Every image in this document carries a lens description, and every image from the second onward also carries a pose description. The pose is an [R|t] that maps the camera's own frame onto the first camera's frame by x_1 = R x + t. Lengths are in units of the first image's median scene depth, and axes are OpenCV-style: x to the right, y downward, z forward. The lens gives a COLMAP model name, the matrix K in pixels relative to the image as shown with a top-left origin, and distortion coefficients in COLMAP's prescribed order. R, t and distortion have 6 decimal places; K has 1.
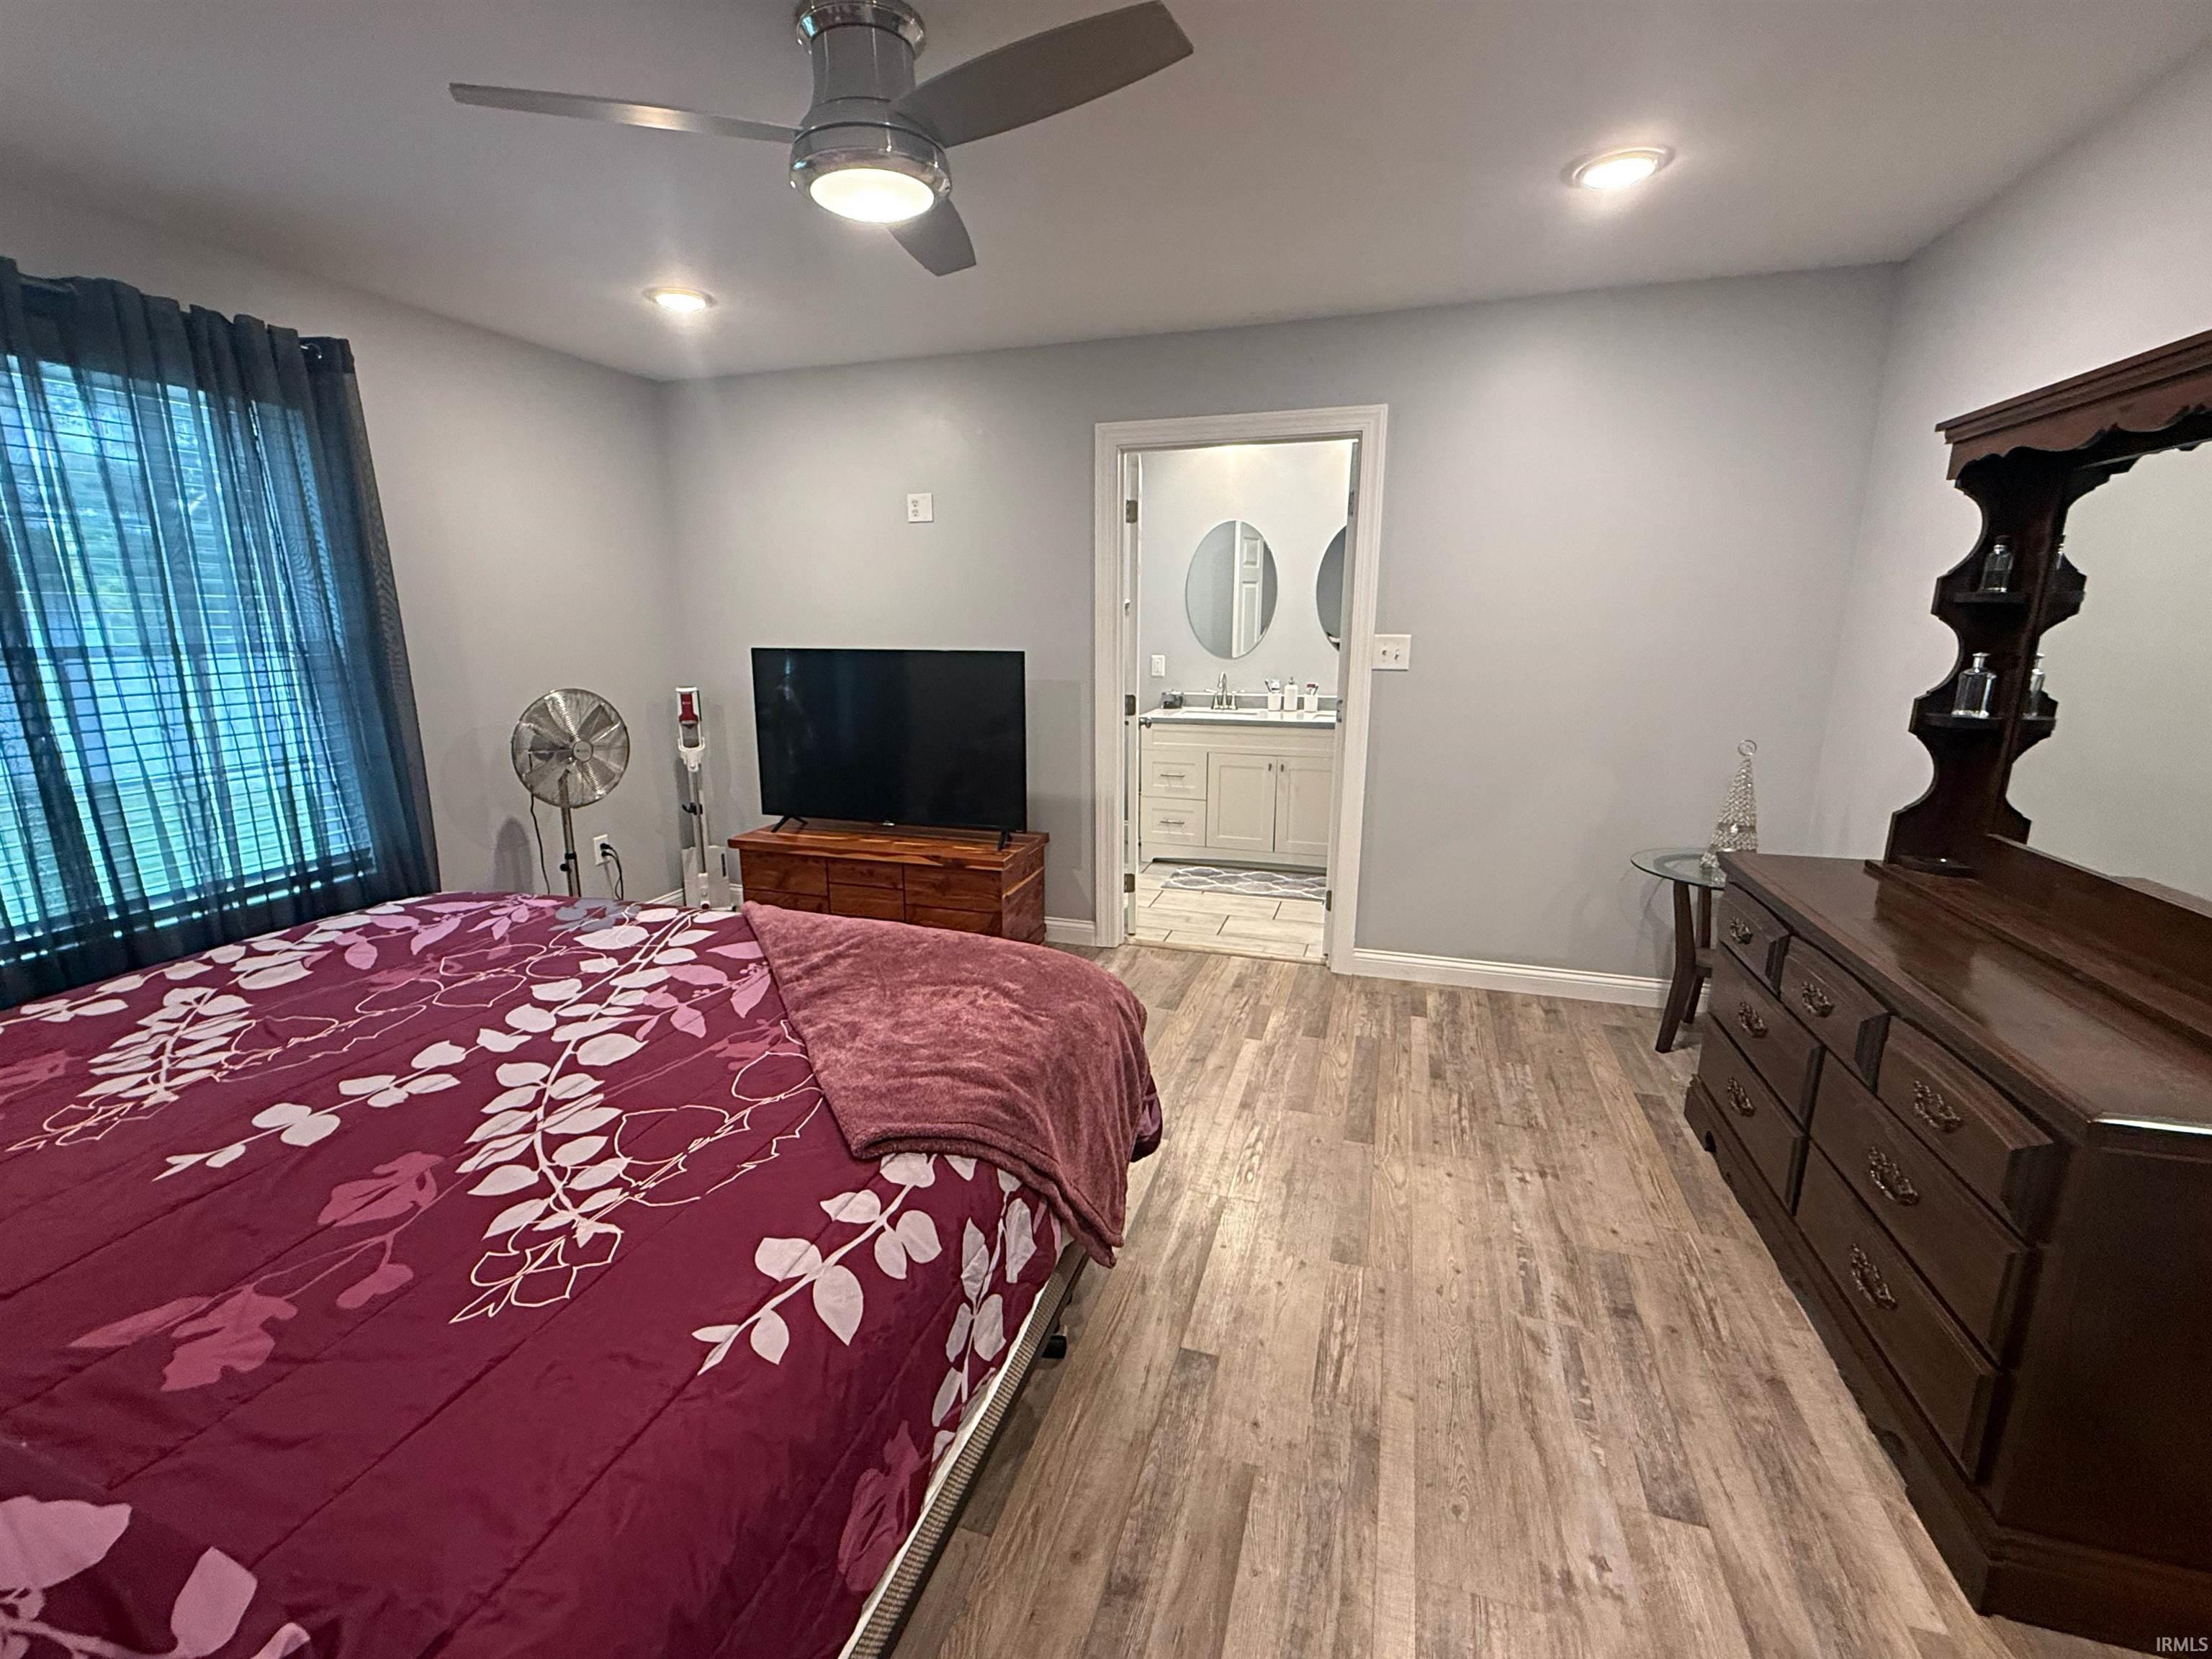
lens RADIAL K [[892.6, 0, 1116.2], [0, 892.6, 818.6], [0, 0, 1]] dist [-0.000382, 0.000471]
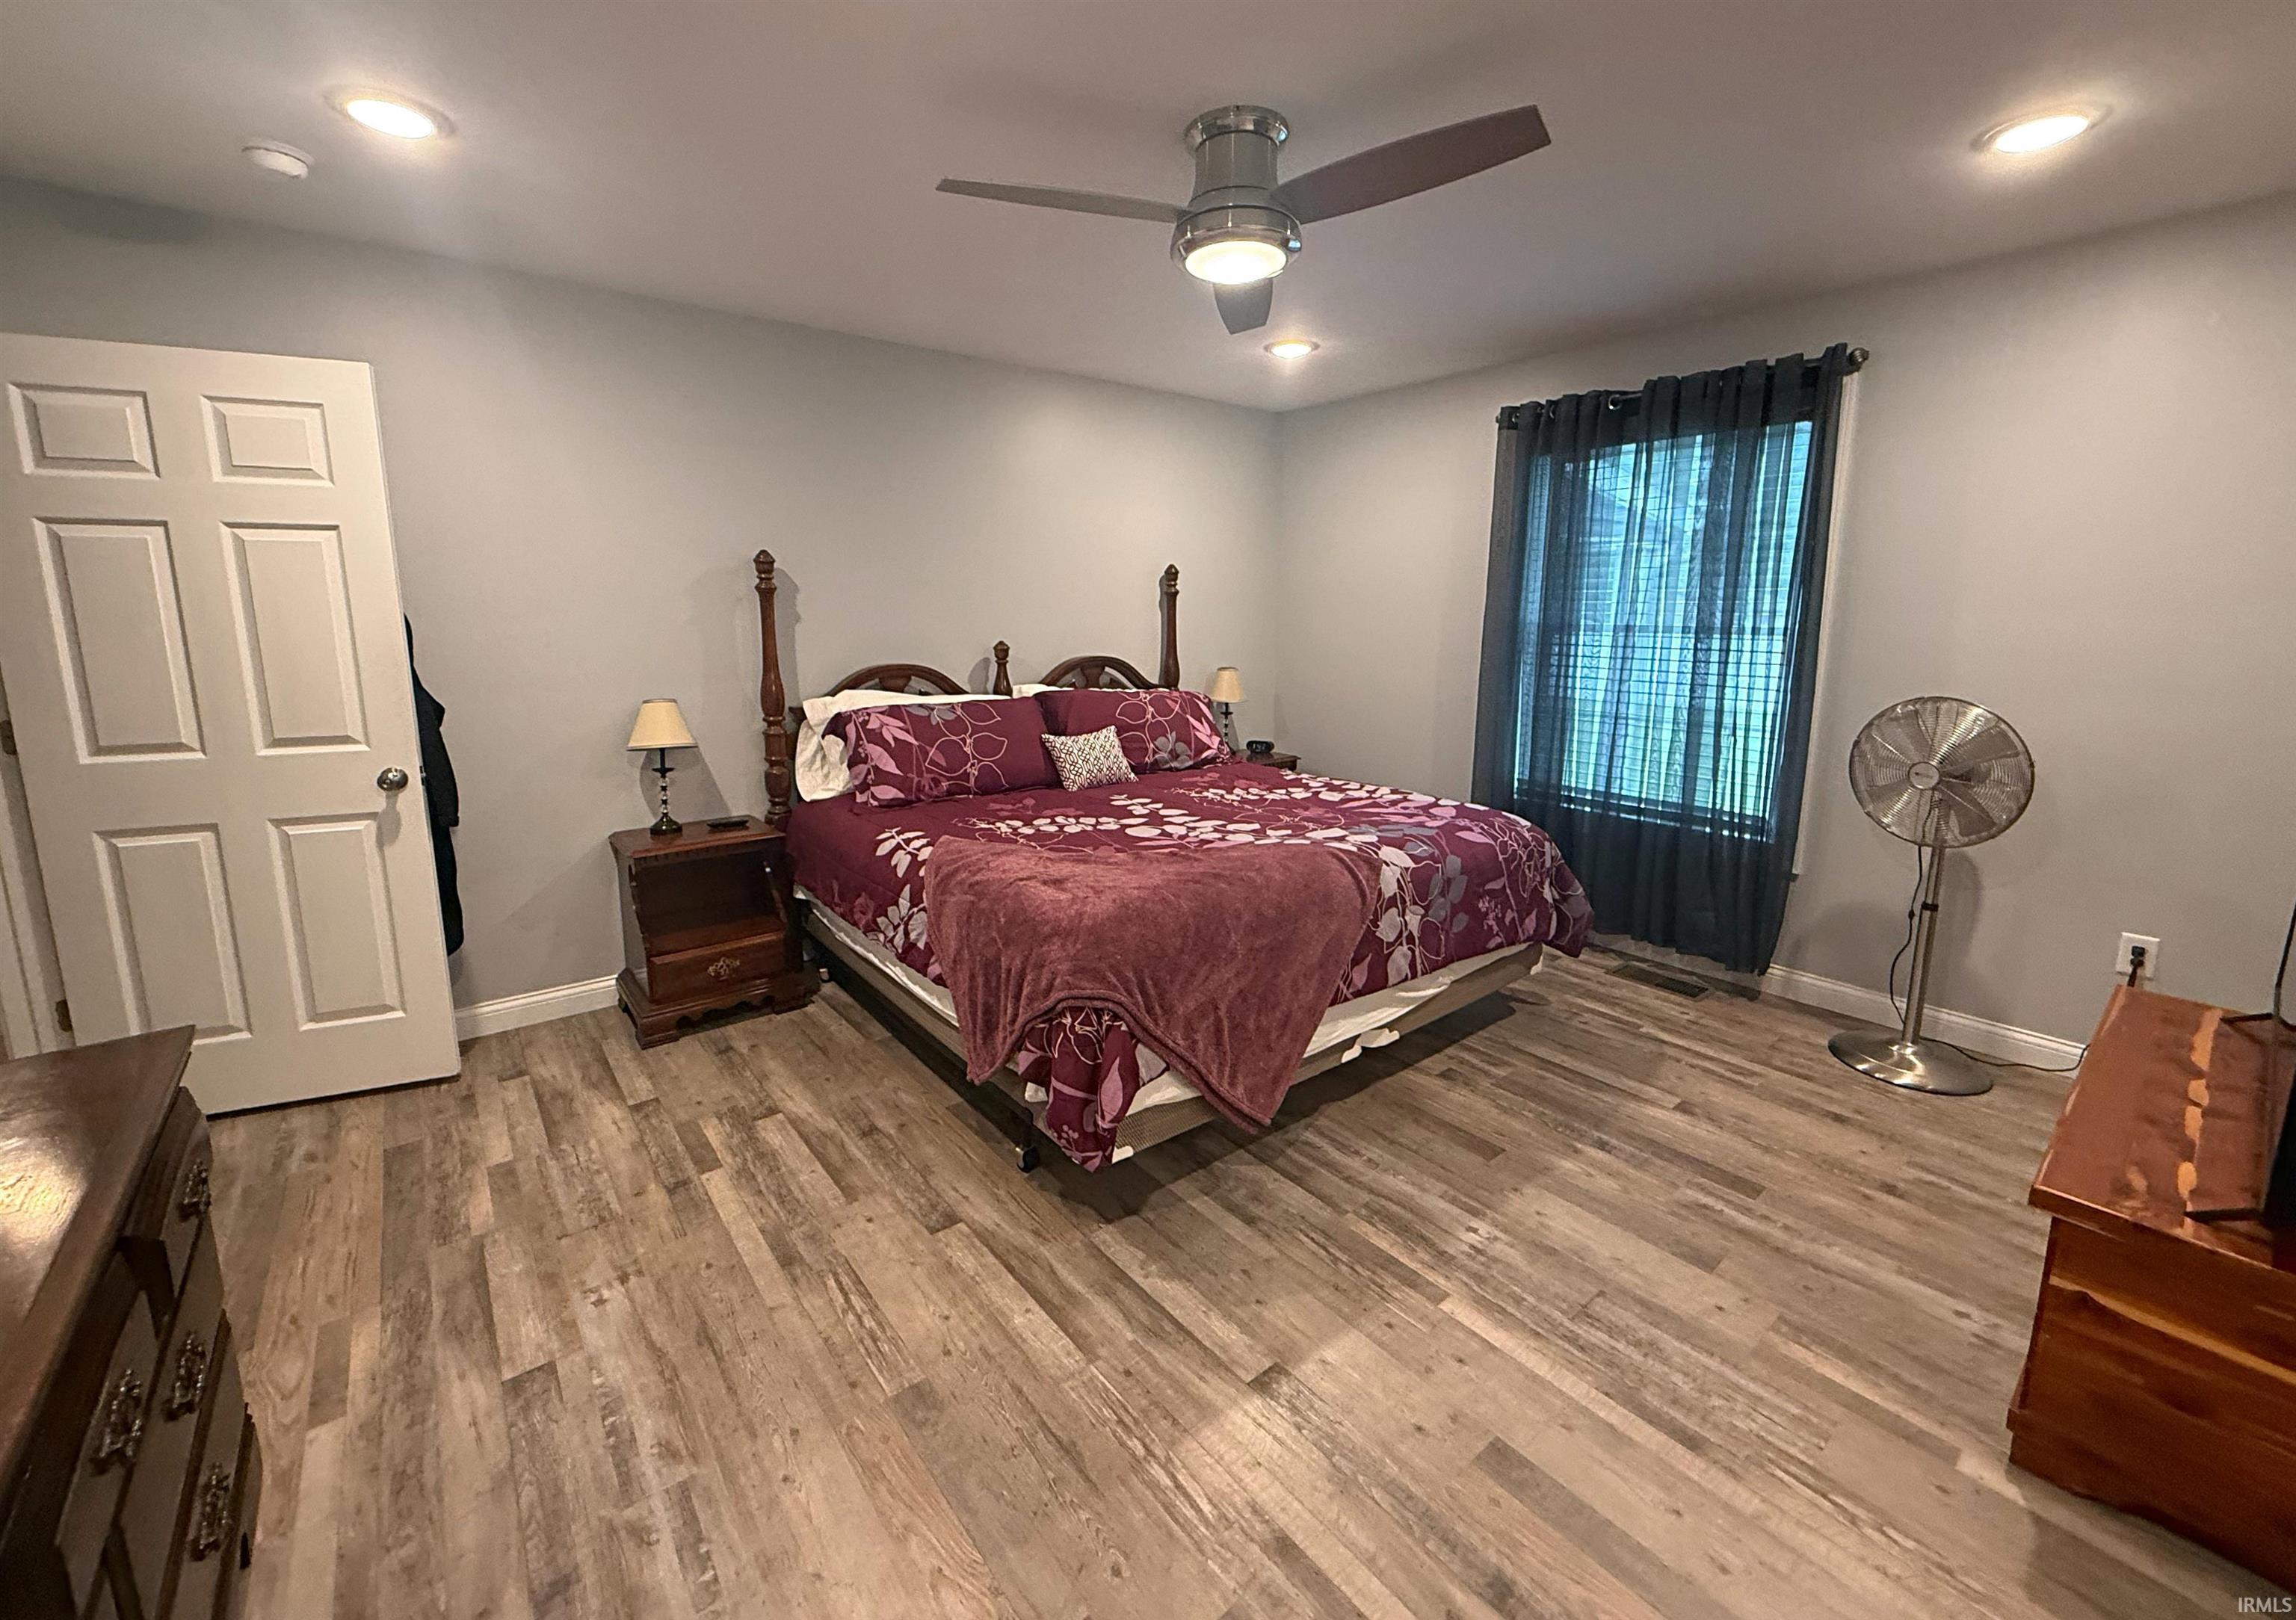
lens RADIAL K [[946.9, 0, 1156.0], [0, 946.9, 755.3], [0, 0, 1]] dist [0.006305, -0.000268]
pose [[-0.546867, 0.133920, -0.826439, 0.744377], [-0.183017, 0.944127, 0.274096, -0.320270], [0.816971, 0.301146, -0.491803, 1.376387]]
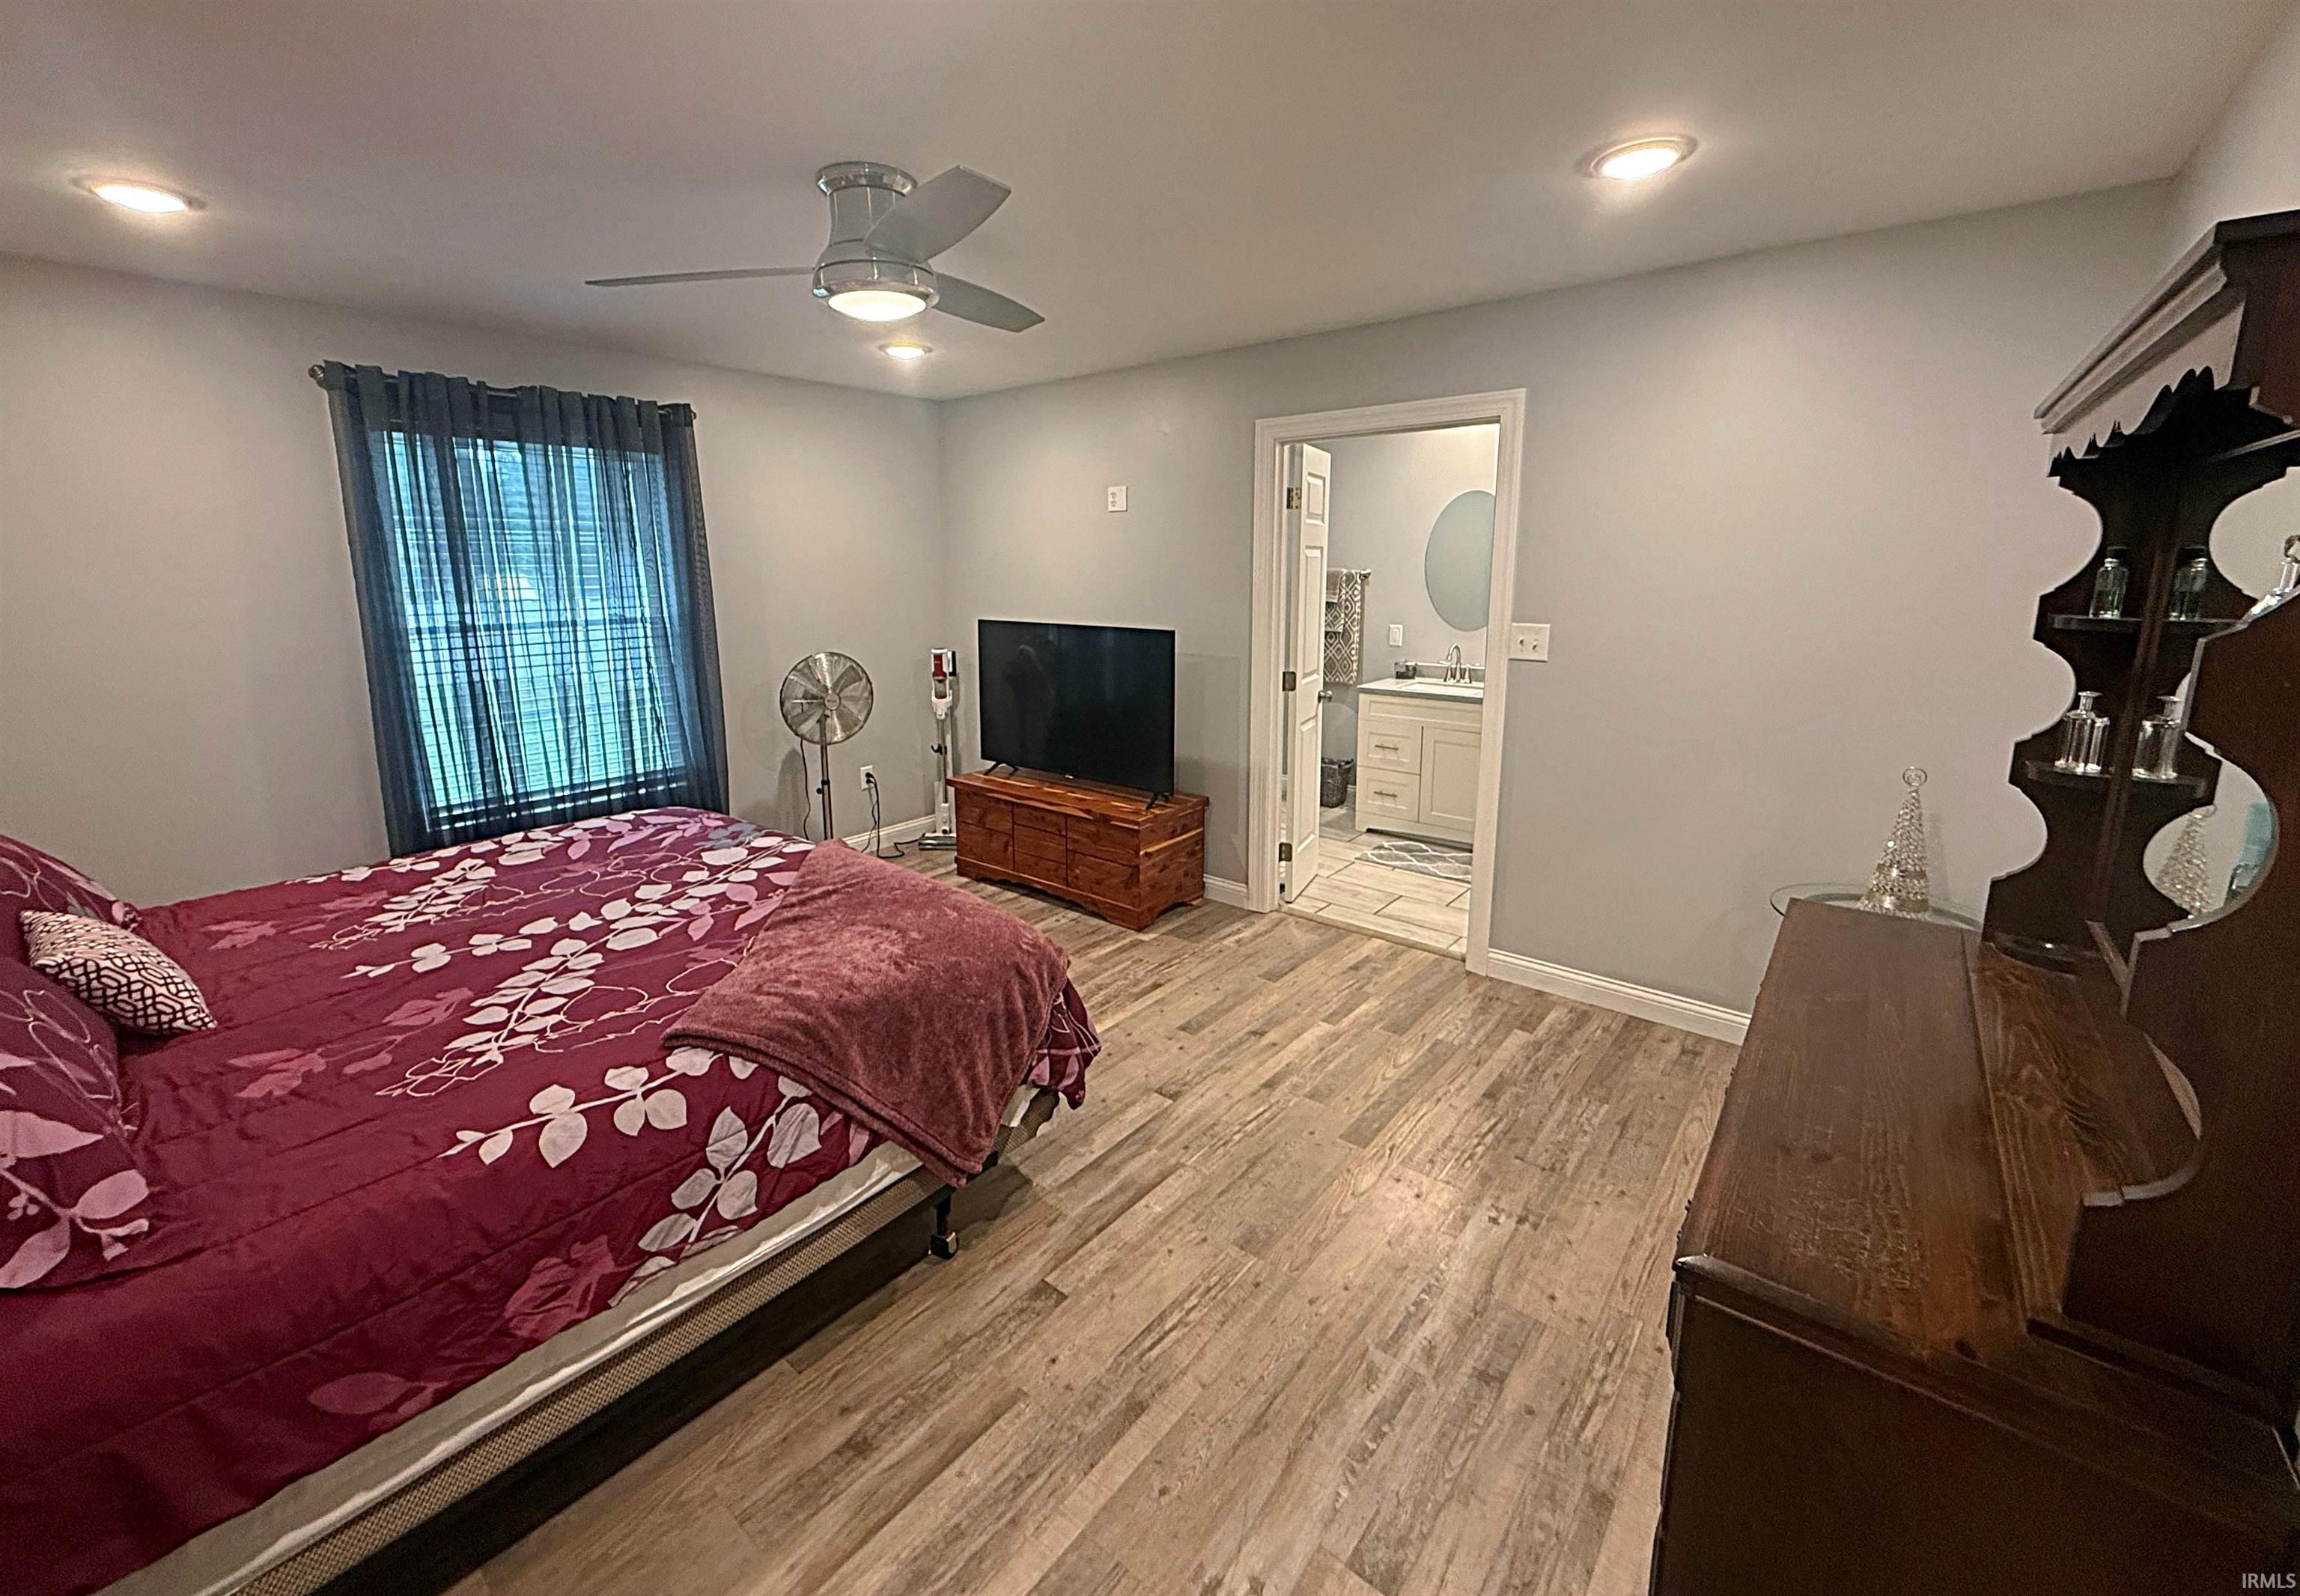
lens RADIAL K [[883.0, 0, 1174.7], [0, 883.0, 733.2], [0, 0, 1]] dist [0.002137, -0.000084]
pose [[0.935979, 0.065261, -0.345955, 0.474238], [-0.076585, 0.996879, -0.019149, -0.070436], [0.343626, 0.044418, 0.938056, -0.014055]]
